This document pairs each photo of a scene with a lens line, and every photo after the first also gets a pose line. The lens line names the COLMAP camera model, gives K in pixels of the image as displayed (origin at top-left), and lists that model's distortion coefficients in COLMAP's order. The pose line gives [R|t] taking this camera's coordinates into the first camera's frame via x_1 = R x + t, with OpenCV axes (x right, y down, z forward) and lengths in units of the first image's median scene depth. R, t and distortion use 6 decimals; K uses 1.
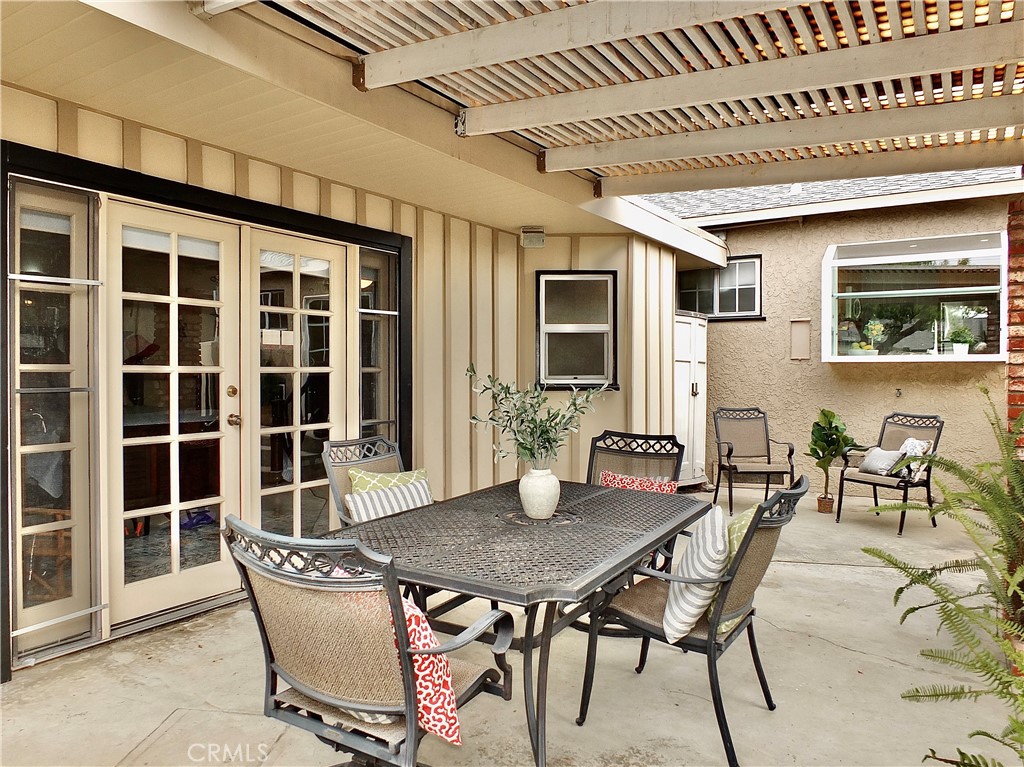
lens RADIAL K [[766.9, 0, 513.0], [0, 766.9, 380.8], [0, 0, 1]] dist [-0.028636, 0.002144]
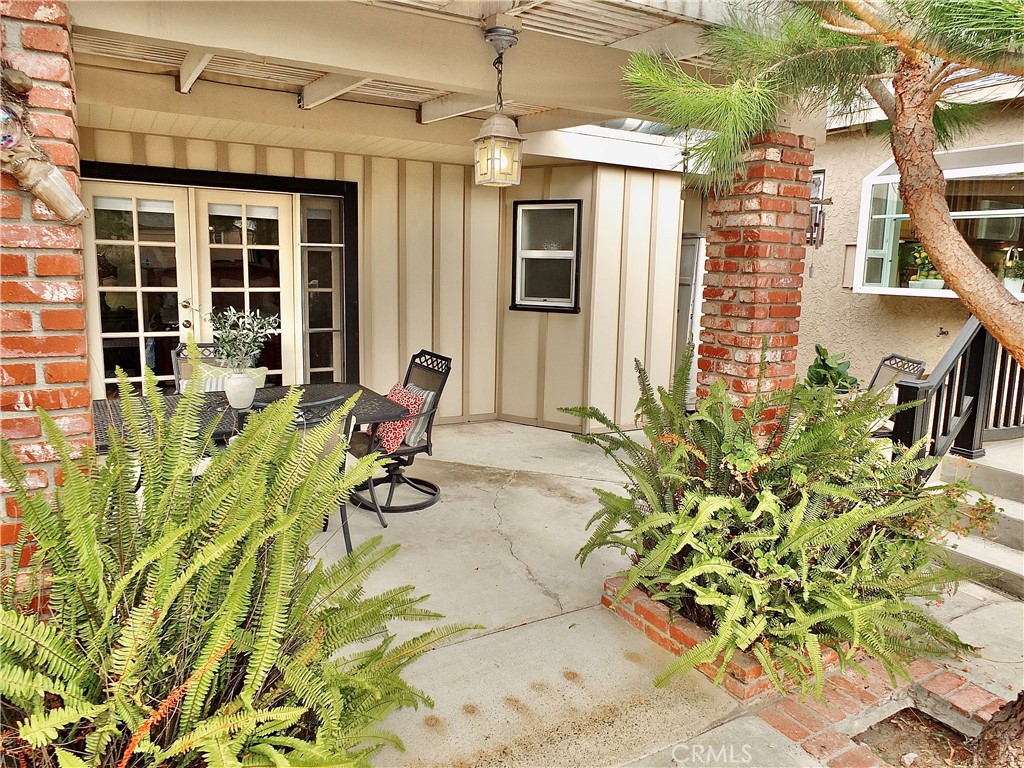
lens RADIAL K [[766.9, 0, 510.9], [0, 766.9, 385.8], [0, 0, 1]] dist [-0.028636, 0.002144]
pose [[0.878105, 0.093794, -0.469185, 0.706968], [-0.029132, 0.989259, 0.143239, -0.048207], [0.477580, -0.112111, 0.871406, 0.011866]]
